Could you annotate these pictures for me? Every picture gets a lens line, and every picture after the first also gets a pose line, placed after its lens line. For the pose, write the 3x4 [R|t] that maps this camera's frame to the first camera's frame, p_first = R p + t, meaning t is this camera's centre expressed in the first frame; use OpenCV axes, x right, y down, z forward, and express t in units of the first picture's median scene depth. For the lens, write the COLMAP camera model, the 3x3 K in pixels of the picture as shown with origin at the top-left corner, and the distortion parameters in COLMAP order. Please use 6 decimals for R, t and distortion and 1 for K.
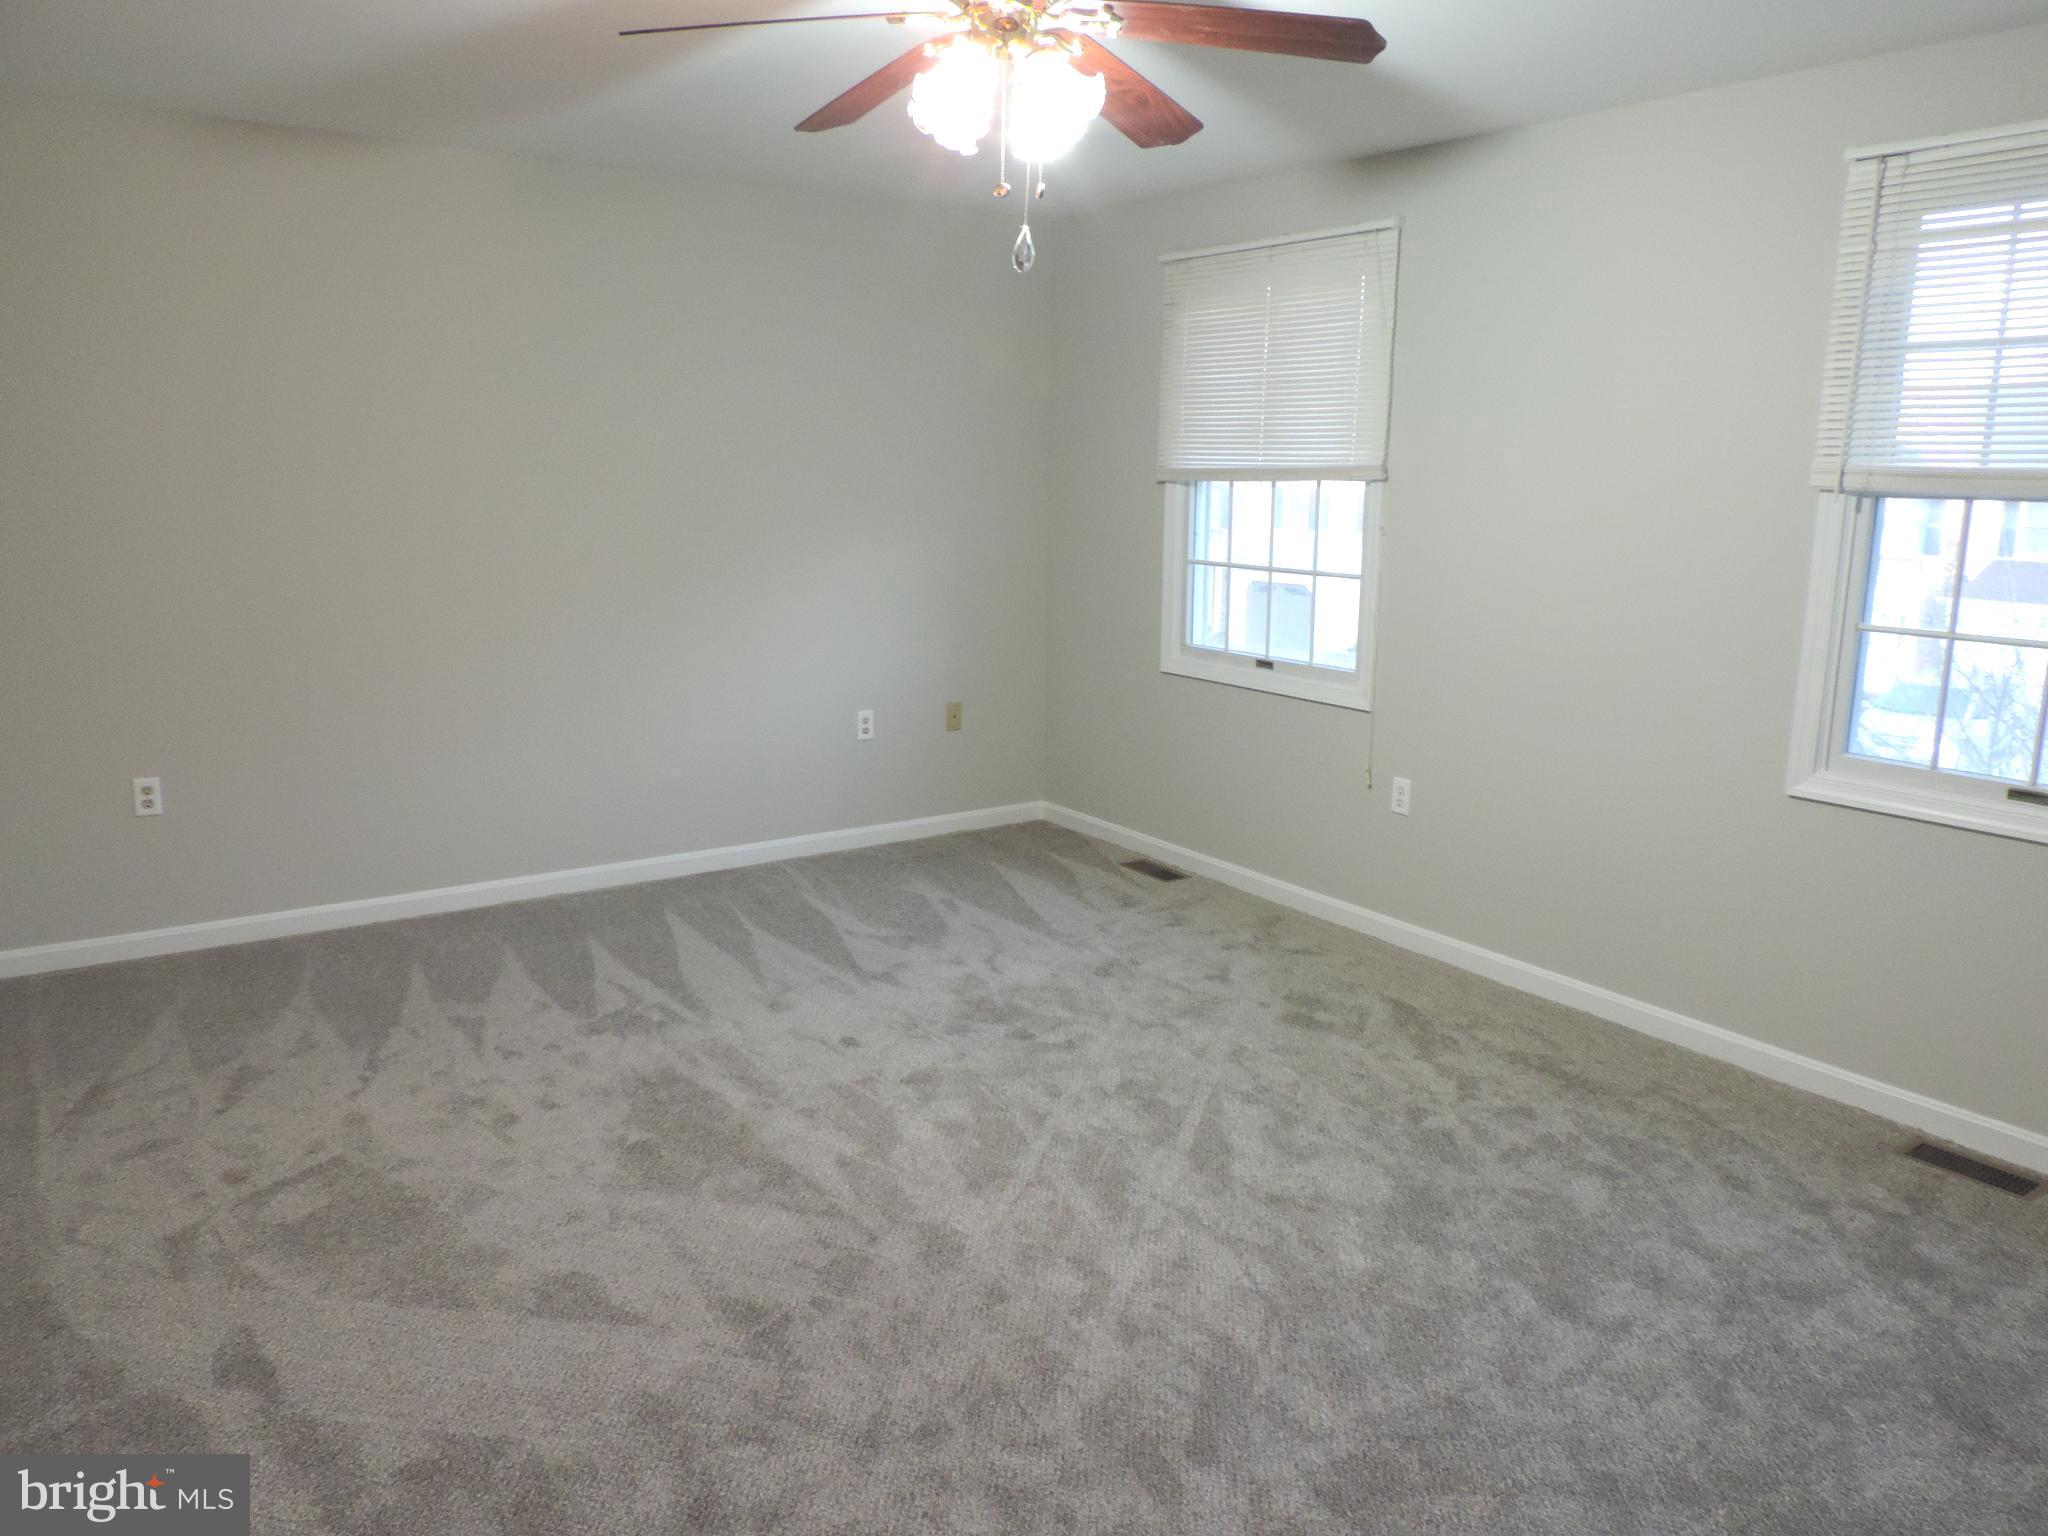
lens RADIAL K [[1459.5, 0, 1010.5], [0, 1459.5, 767.7], [0, 0, 1]] dist [-0.007012, -0.006467]
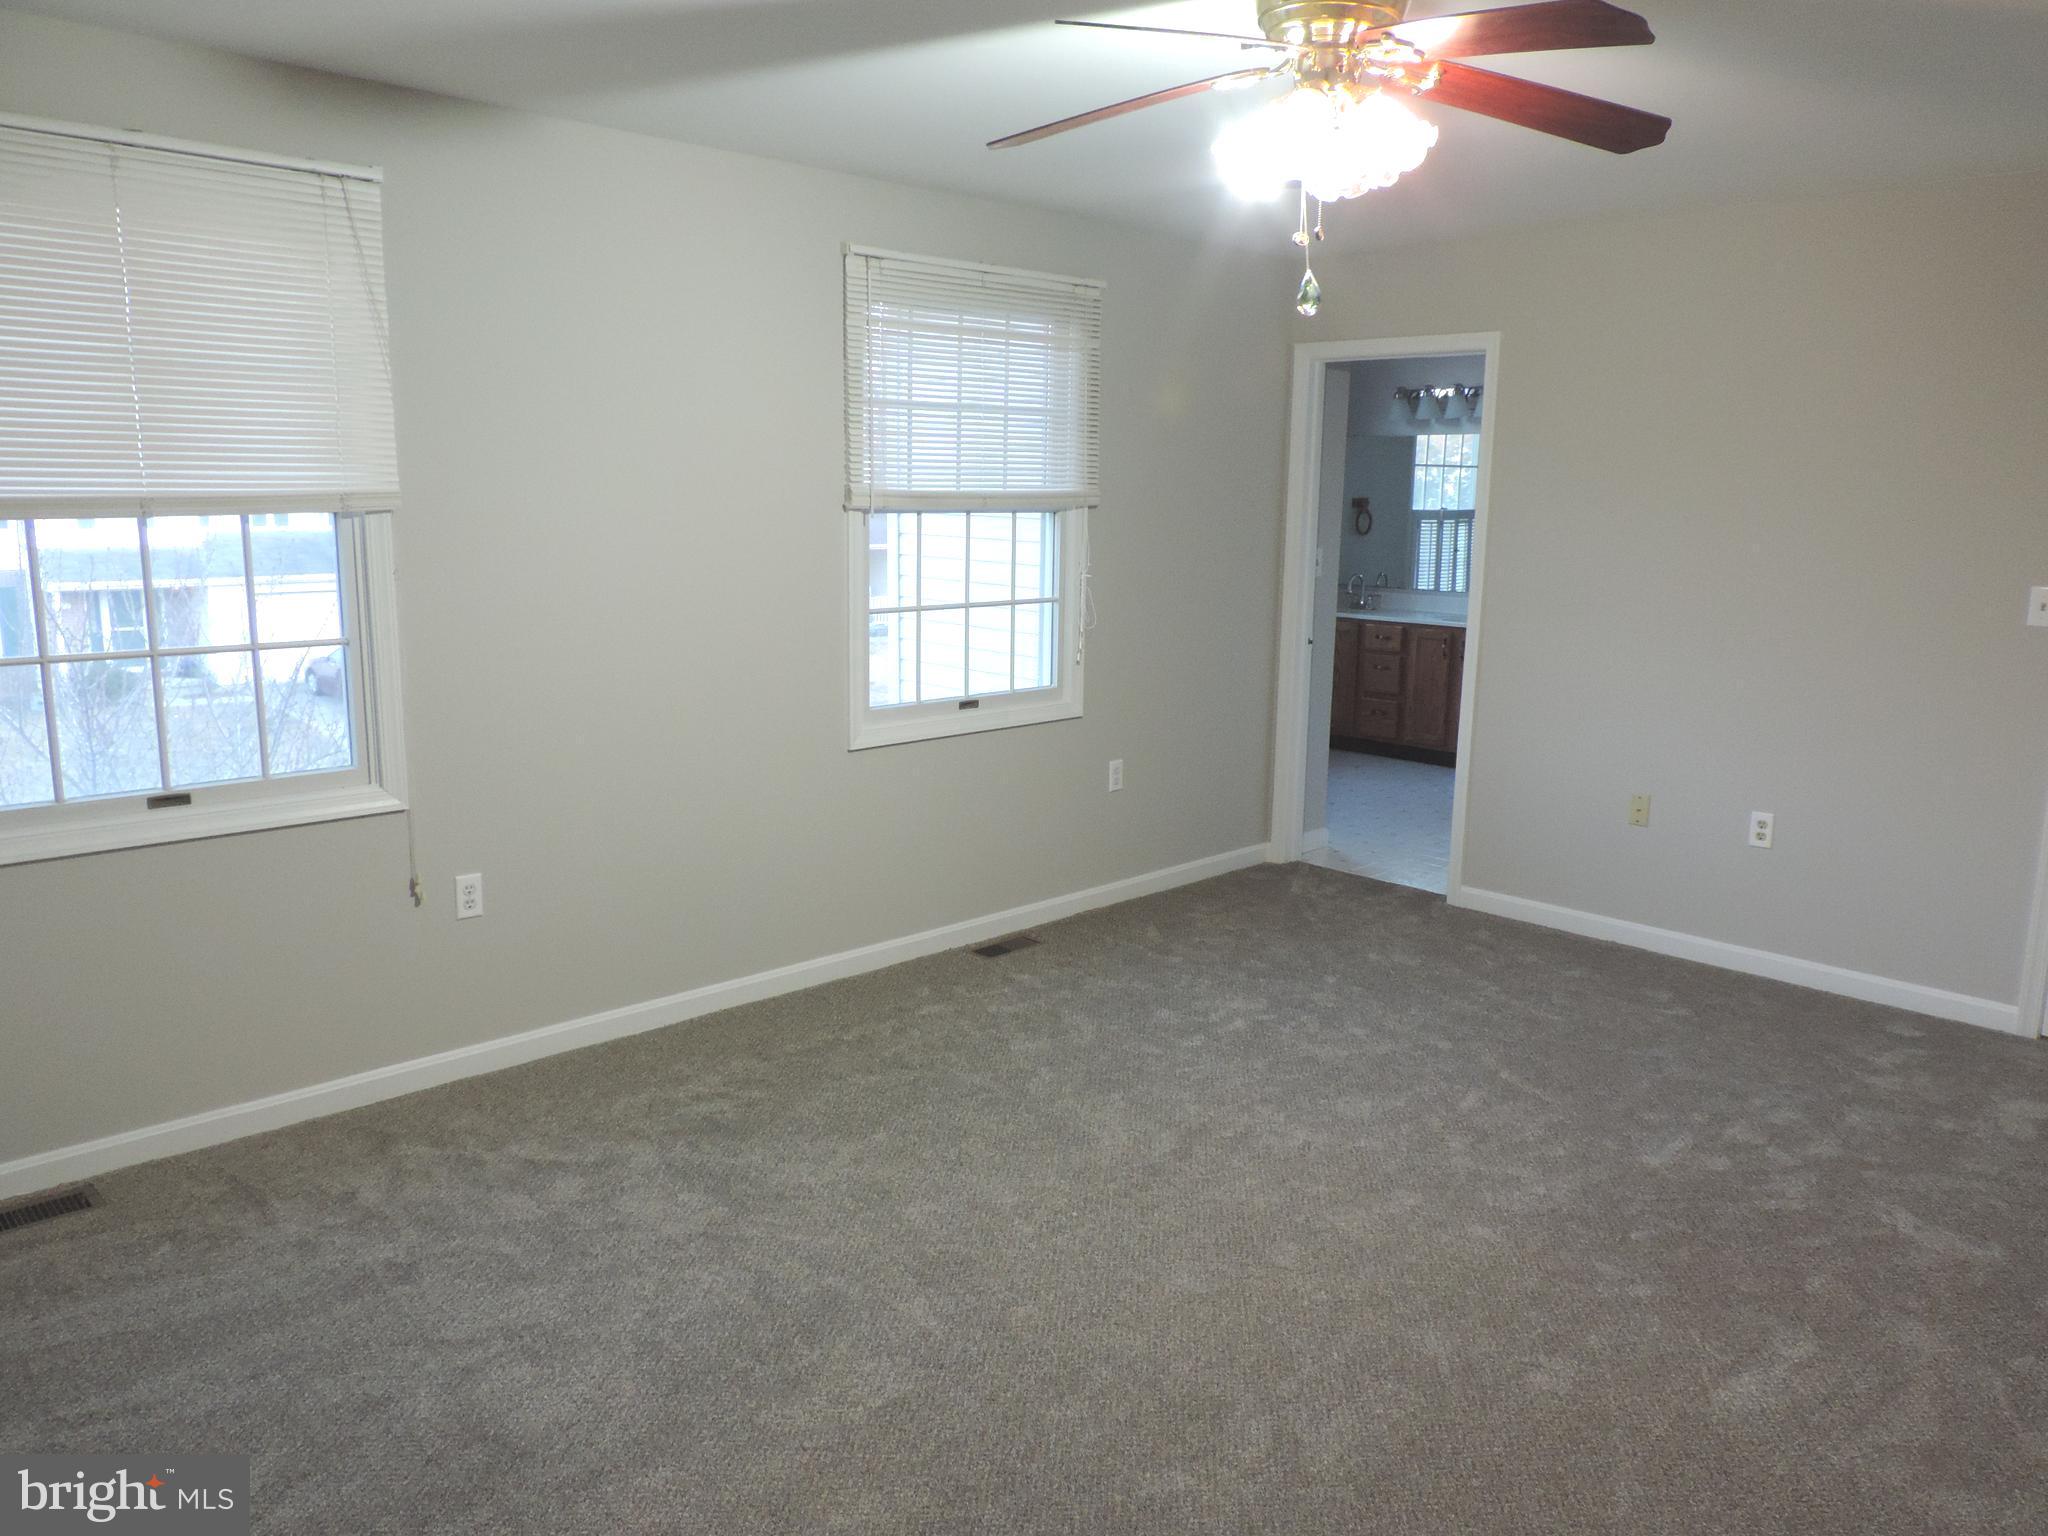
lens RADIAL K [[1459.5, 0, 1009.6], [0, 1459.5, 765.7], [0, 0, 1]] dist [-0.007012, -0.006467]
pose [[-0.152507, -0.195021, 0.968870, -0.759938], [0.193186, 0.955543, 0.222747, -0.238129], [-0.969237, 0.221143, -0.108052, 1.073089]]
